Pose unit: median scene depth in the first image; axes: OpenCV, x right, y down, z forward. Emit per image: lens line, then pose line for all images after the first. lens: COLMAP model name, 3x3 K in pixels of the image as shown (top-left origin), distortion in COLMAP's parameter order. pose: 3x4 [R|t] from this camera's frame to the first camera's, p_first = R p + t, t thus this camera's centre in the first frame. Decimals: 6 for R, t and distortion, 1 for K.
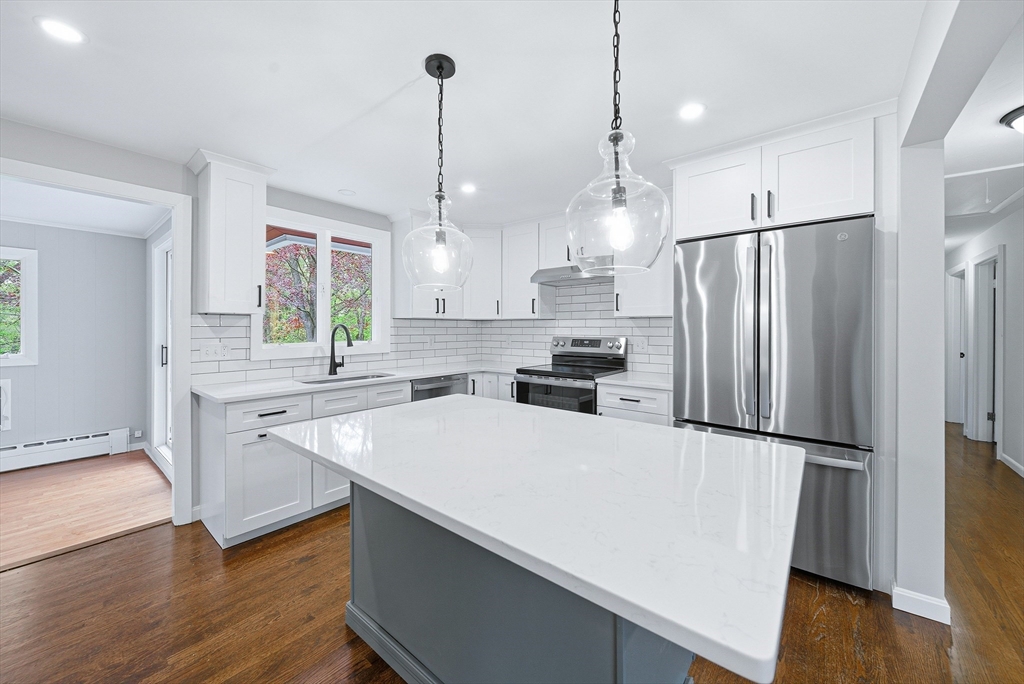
lens RADIAL K [[377.9, 0, 511.2], [0, 377.9, 331.0], [0, 0, 1]] dist [-0.000295, -0.000036]
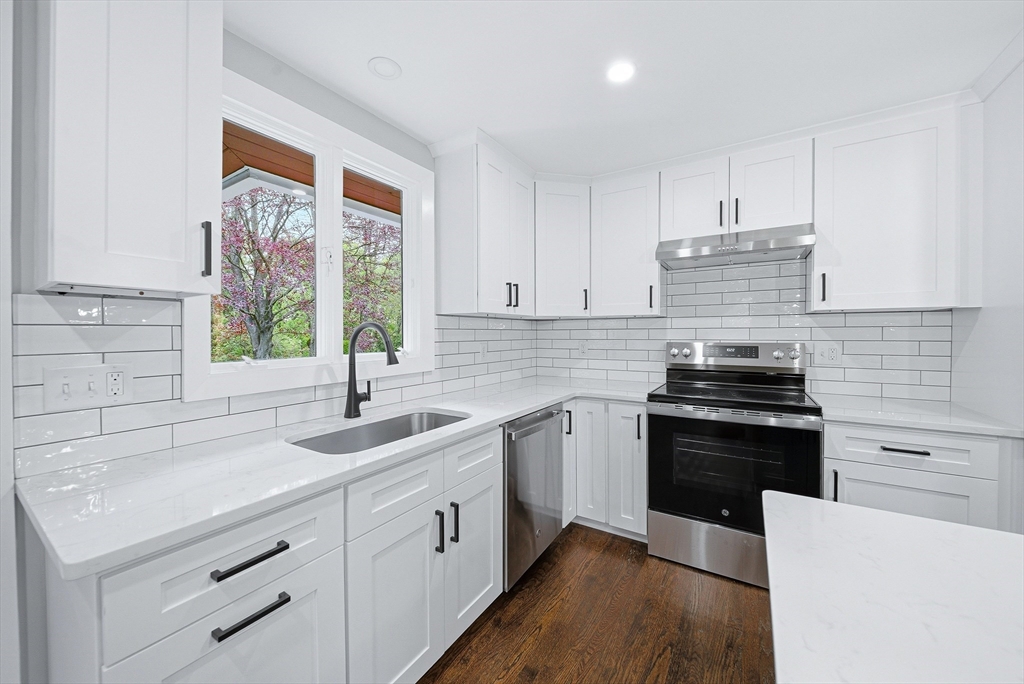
lens RADIAL K [[371.6, 0, 512.4], [0, 371.6, 336.9], [0, 0, 1]] dist [-0.003041, -0.000232]
pose [[0.991963, -0.005253, 0.126419, -0.290196], [0.004815, 0.999981, 0.003770, 0.001280], [-0.126437, -0.003131, 0.991970, 0.417562]]
